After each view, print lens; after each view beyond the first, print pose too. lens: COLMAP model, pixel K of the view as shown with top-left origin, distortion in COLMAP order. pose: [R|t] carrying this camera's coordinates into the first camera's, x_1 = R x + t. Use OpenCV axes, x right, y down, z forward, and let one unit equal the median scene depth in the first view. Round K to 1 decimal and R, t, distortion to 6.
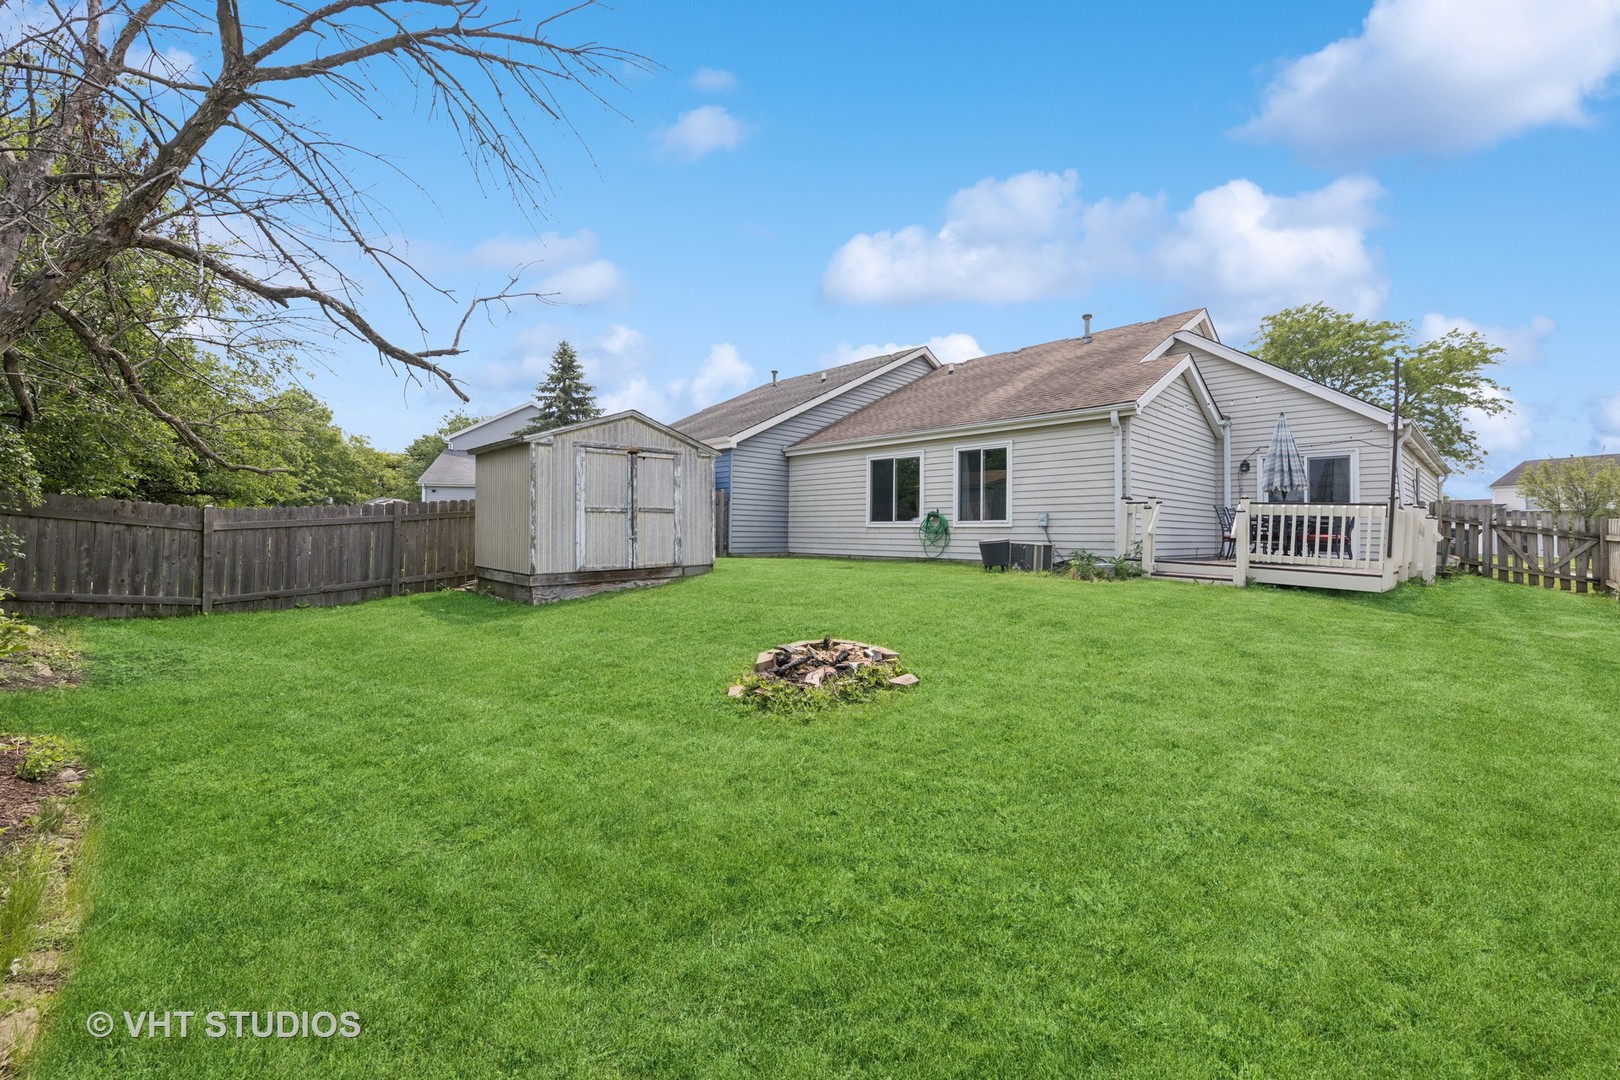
lens RADIAL K [[653.6, 0, 810.0], [0, 653.6, 540.0], [0, 0, 1]] dist [-0.001589, -0.000124]
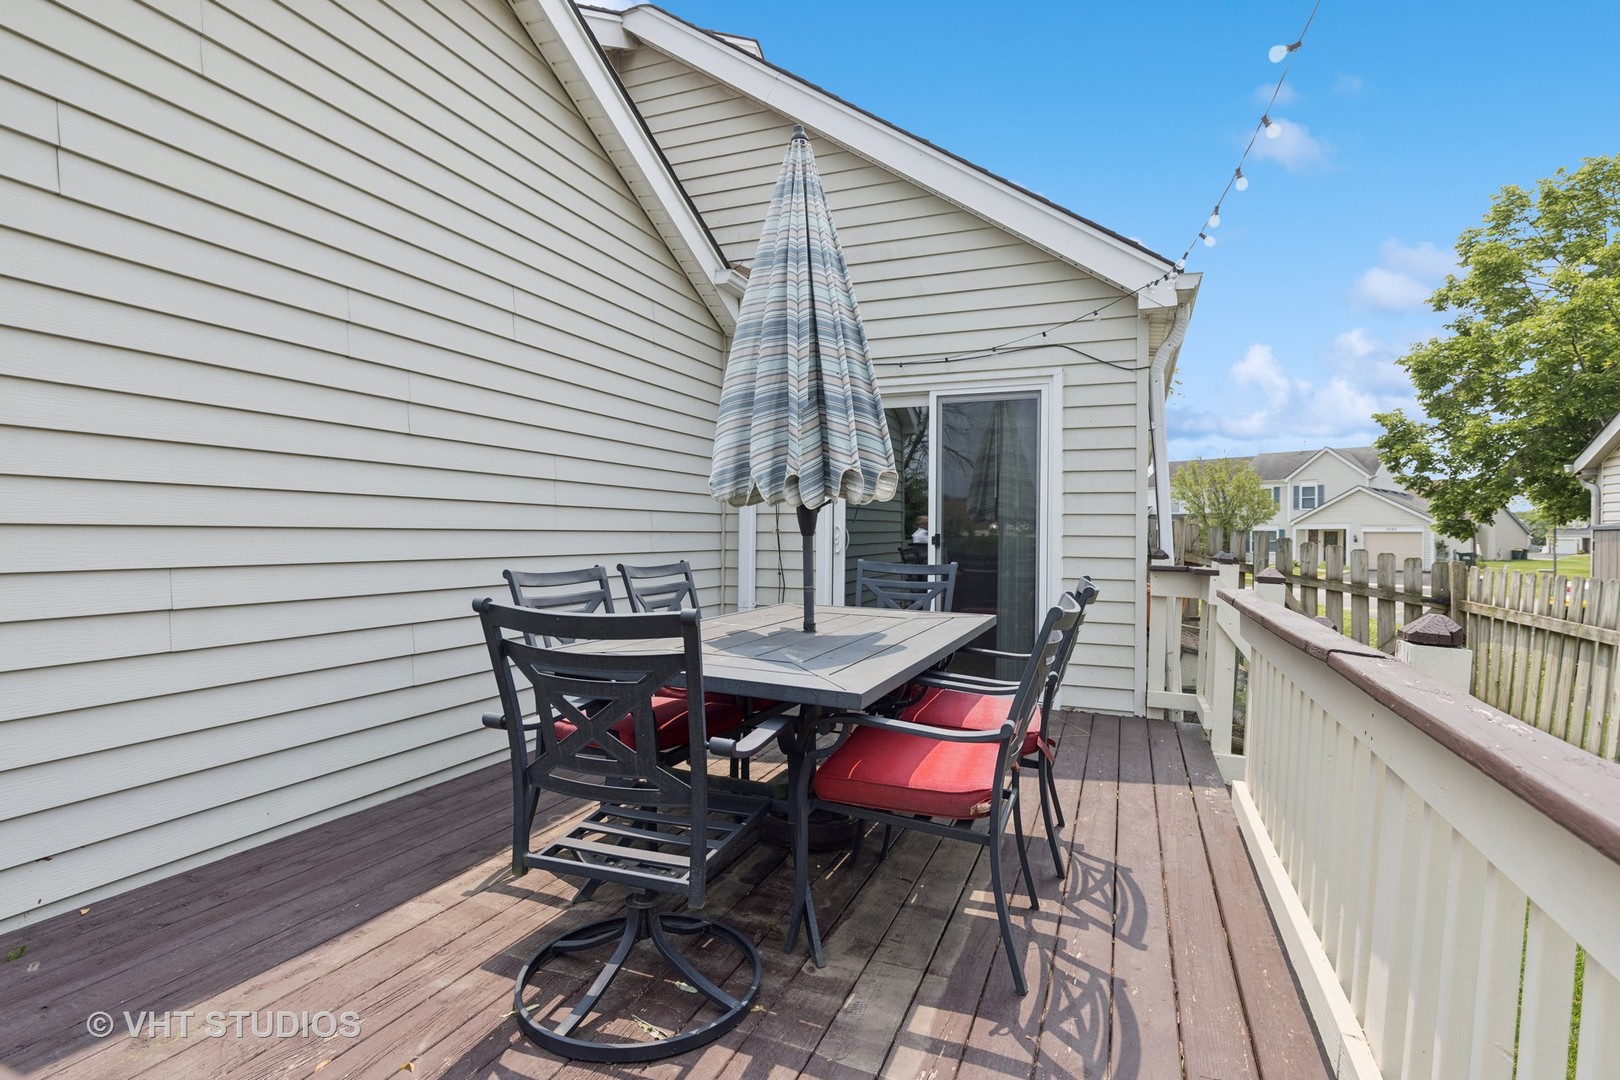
lens RADIAL K [[813.7, 0, 810.0], [0, 813.7, 540.0], [0, 0, 1]] dist [0.000510, 0.000109]
pose [[0.907940, -0.003975, 0.419082, 0.541402], [0.002648, 0.999989, 0.003748, -0.055953], [-0.419093, -0.002294, 0.907941, 0.666689]]
